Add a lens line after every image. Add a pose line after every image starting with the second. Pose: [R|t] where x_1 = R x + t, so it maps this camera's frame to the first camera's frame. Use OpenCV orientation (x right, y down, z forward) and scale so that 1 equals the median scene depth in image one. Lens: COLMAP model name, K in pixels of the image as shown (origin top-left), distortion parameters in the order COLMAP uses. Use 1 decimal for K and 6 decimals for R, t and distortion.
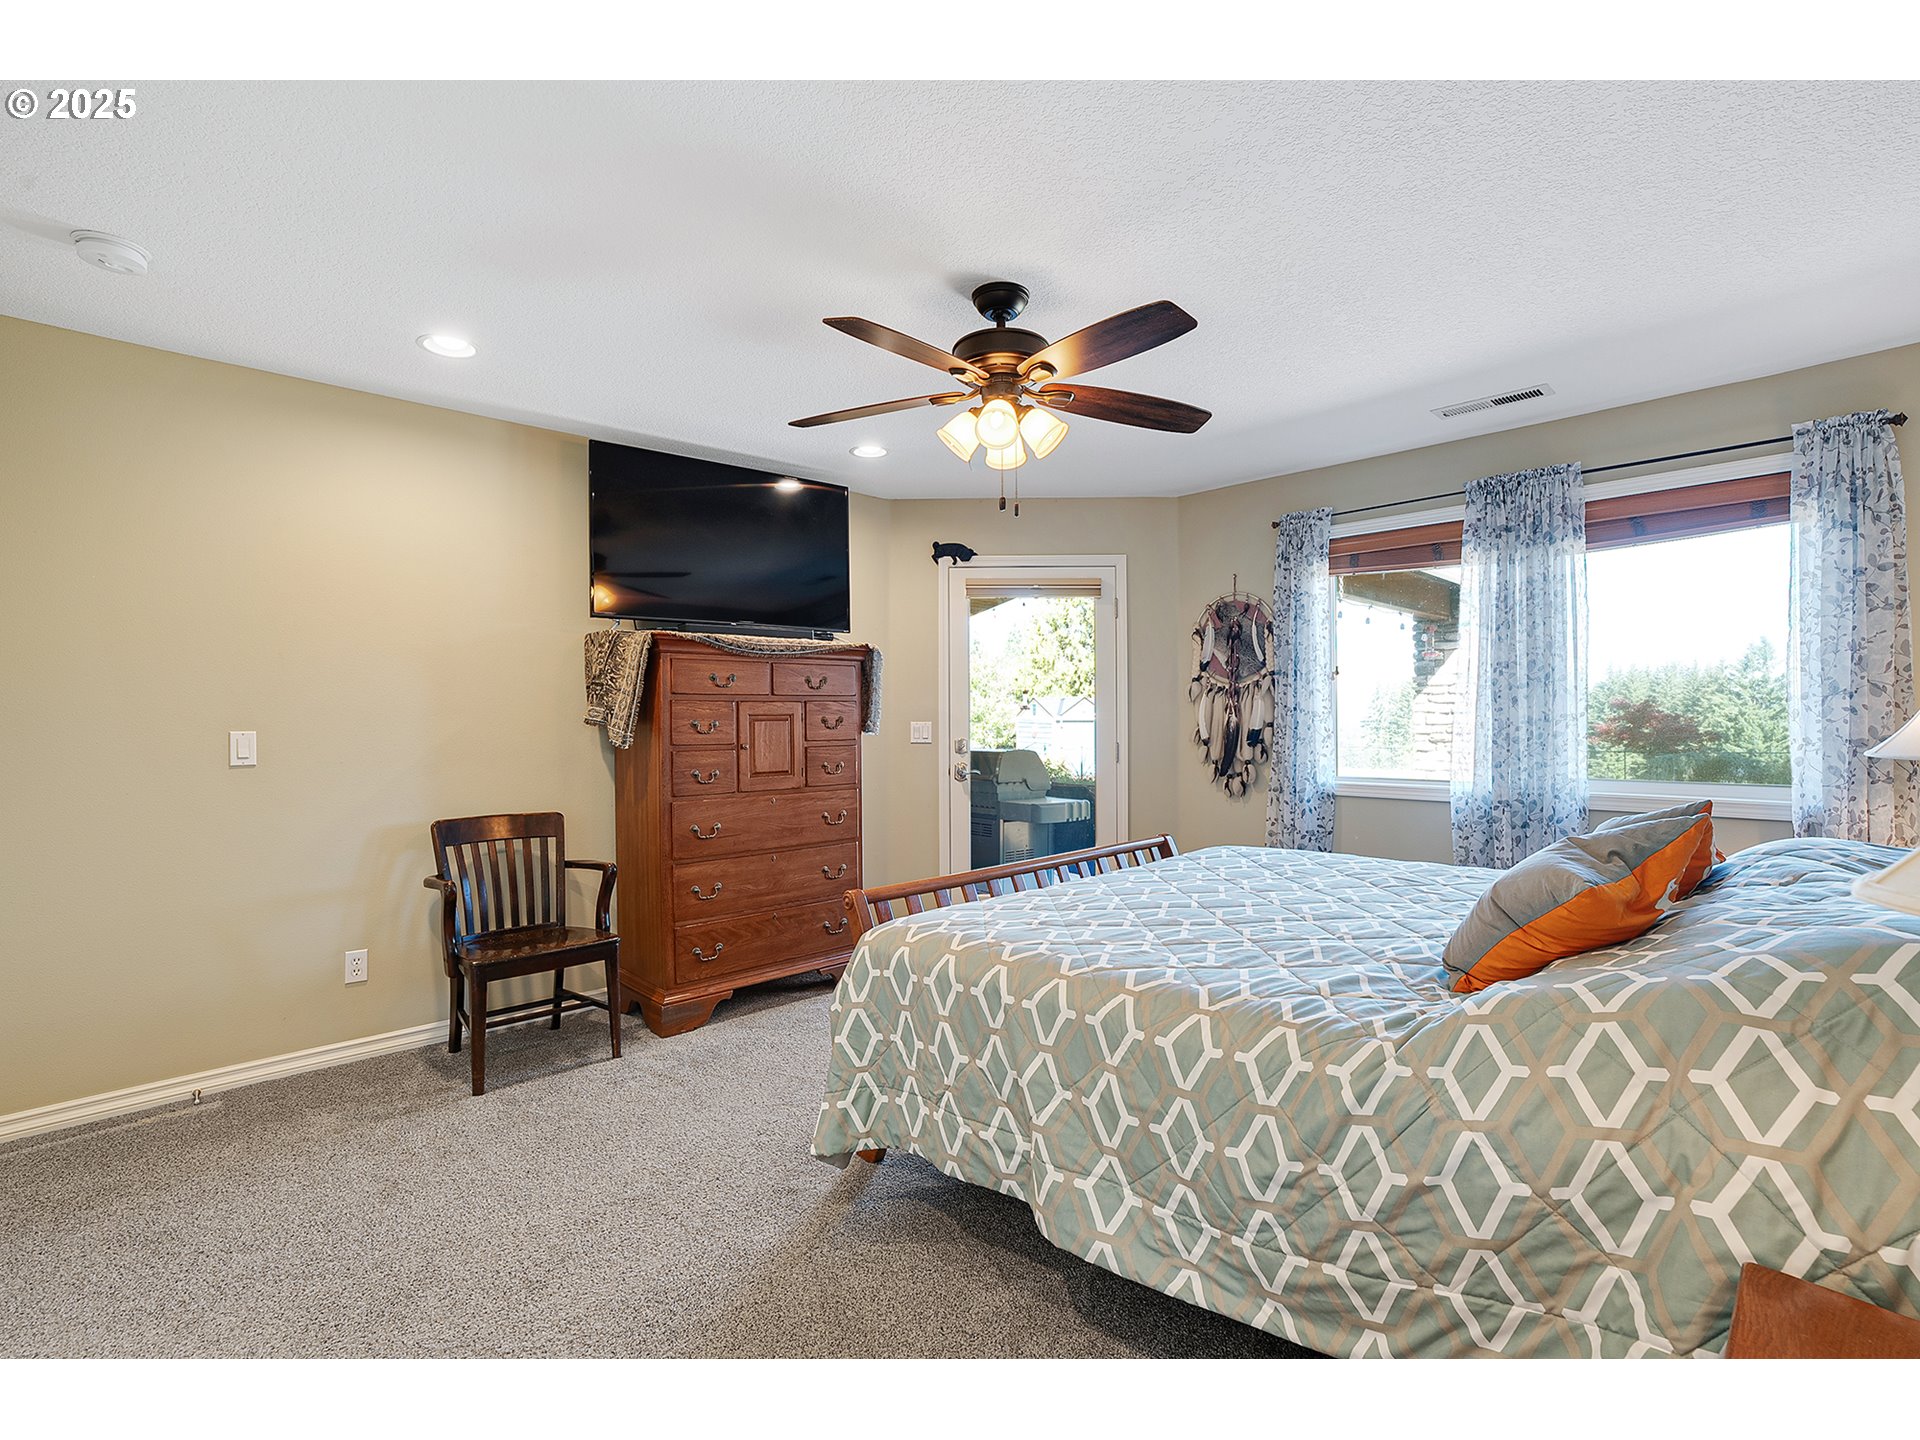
lens RADIAL K [[875.8, 0, 956.8], [0, 875.8, 717.2], [0, 0, 1]] dist [-0.054024, 0.023868]
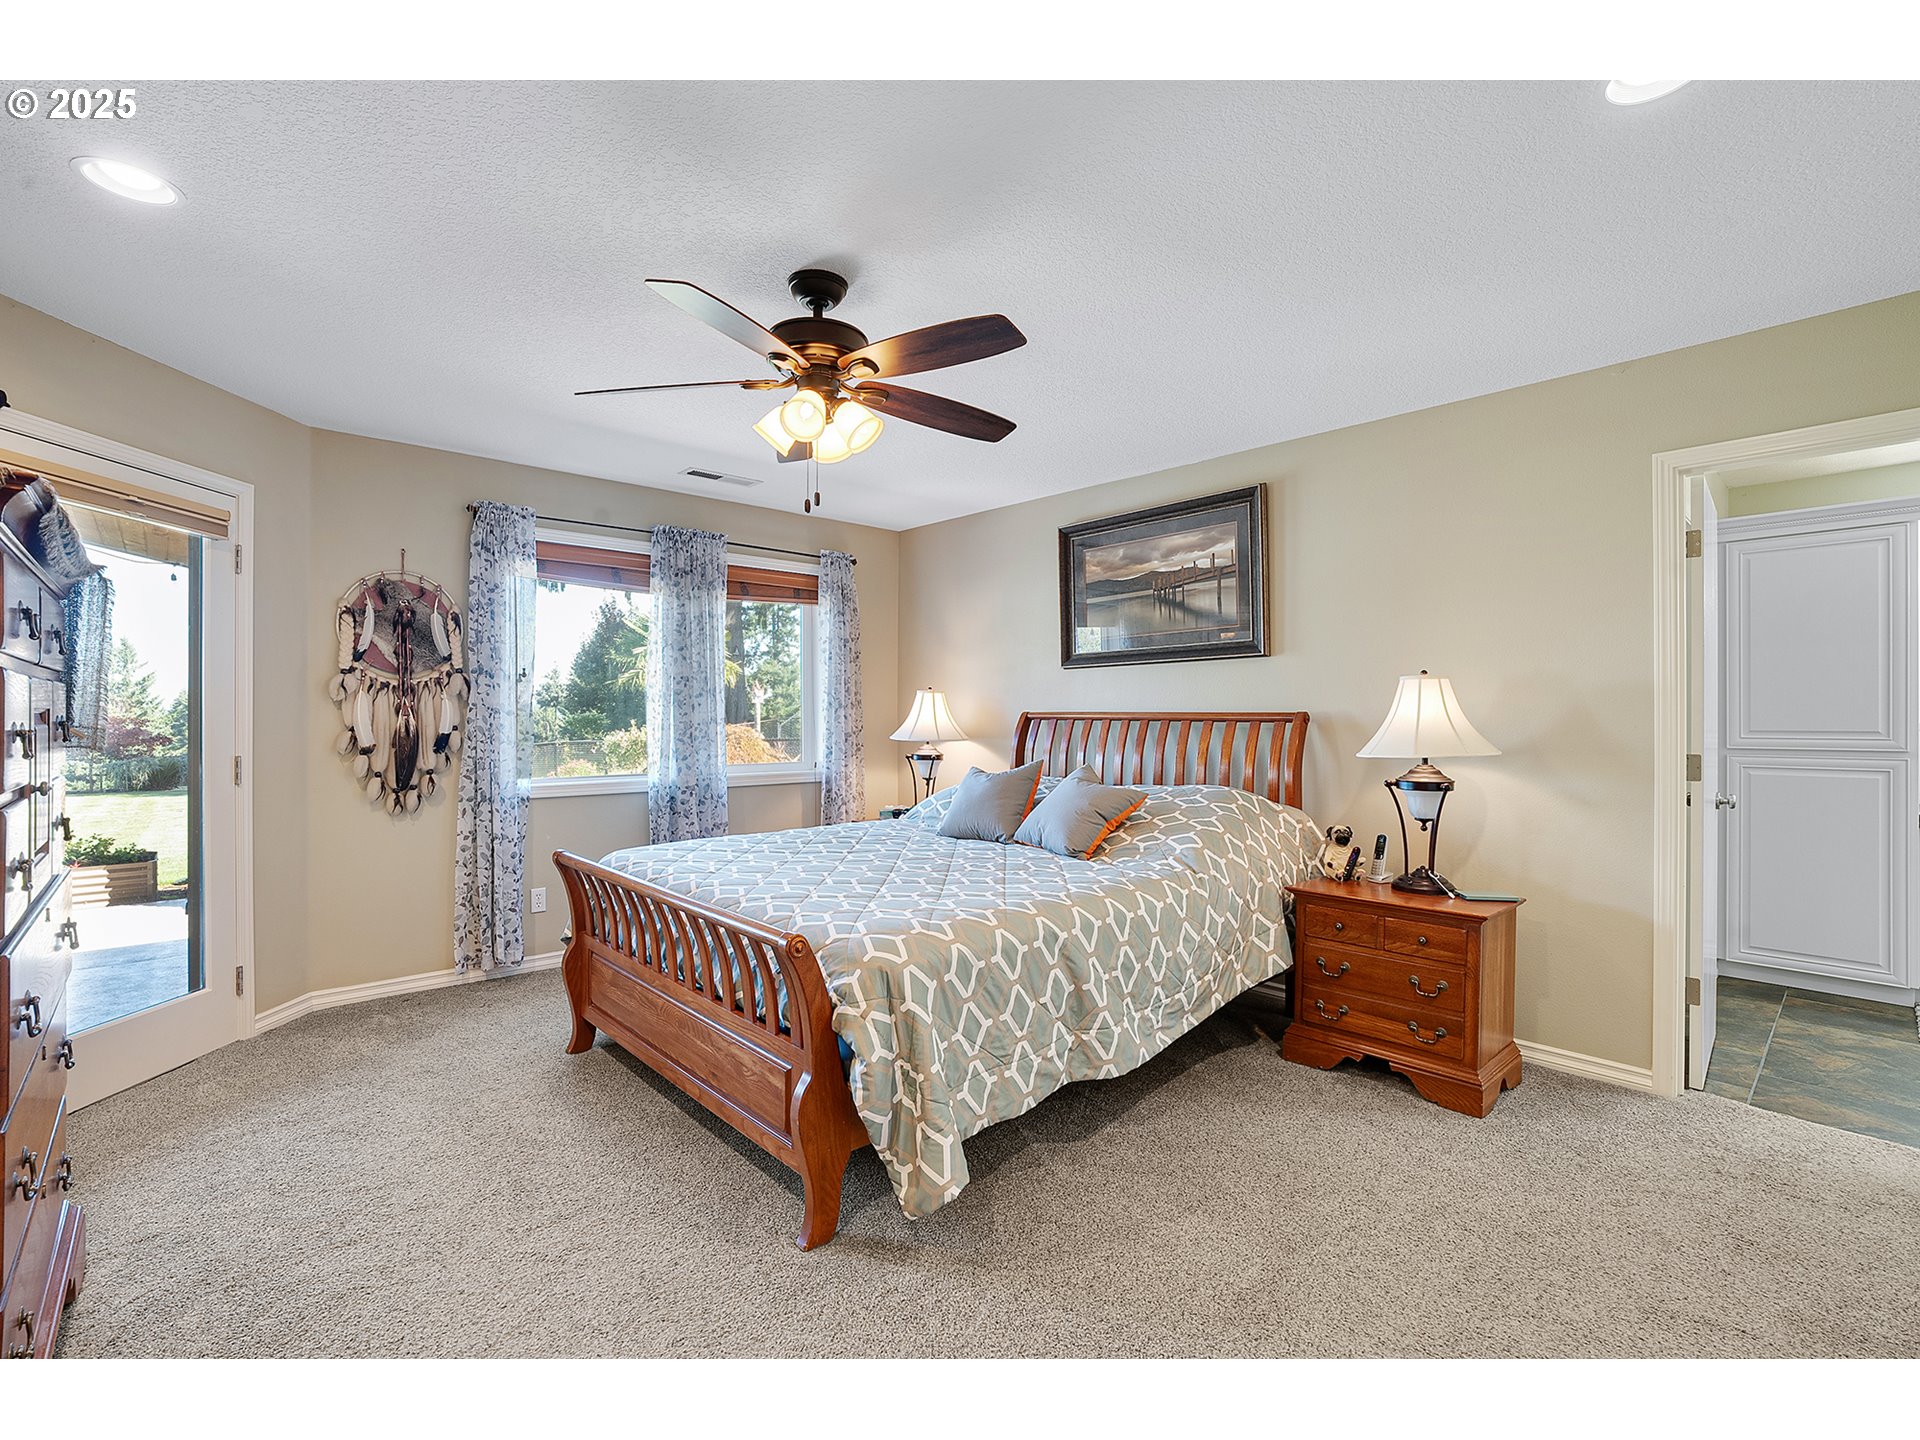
lens RADIAL K [[875.8, 0, 956.8], [0, 875.8, 717.2], [0, 0, 1]] dist [-0.054024, 0.023868]
pose [[0.018304, 0.004596, 0.999822, -0.536762], [-0.001582, 0.999988, -0.004567, 0.000627], [-0.999831, -0.001498, 0.018311, 0.485027]]
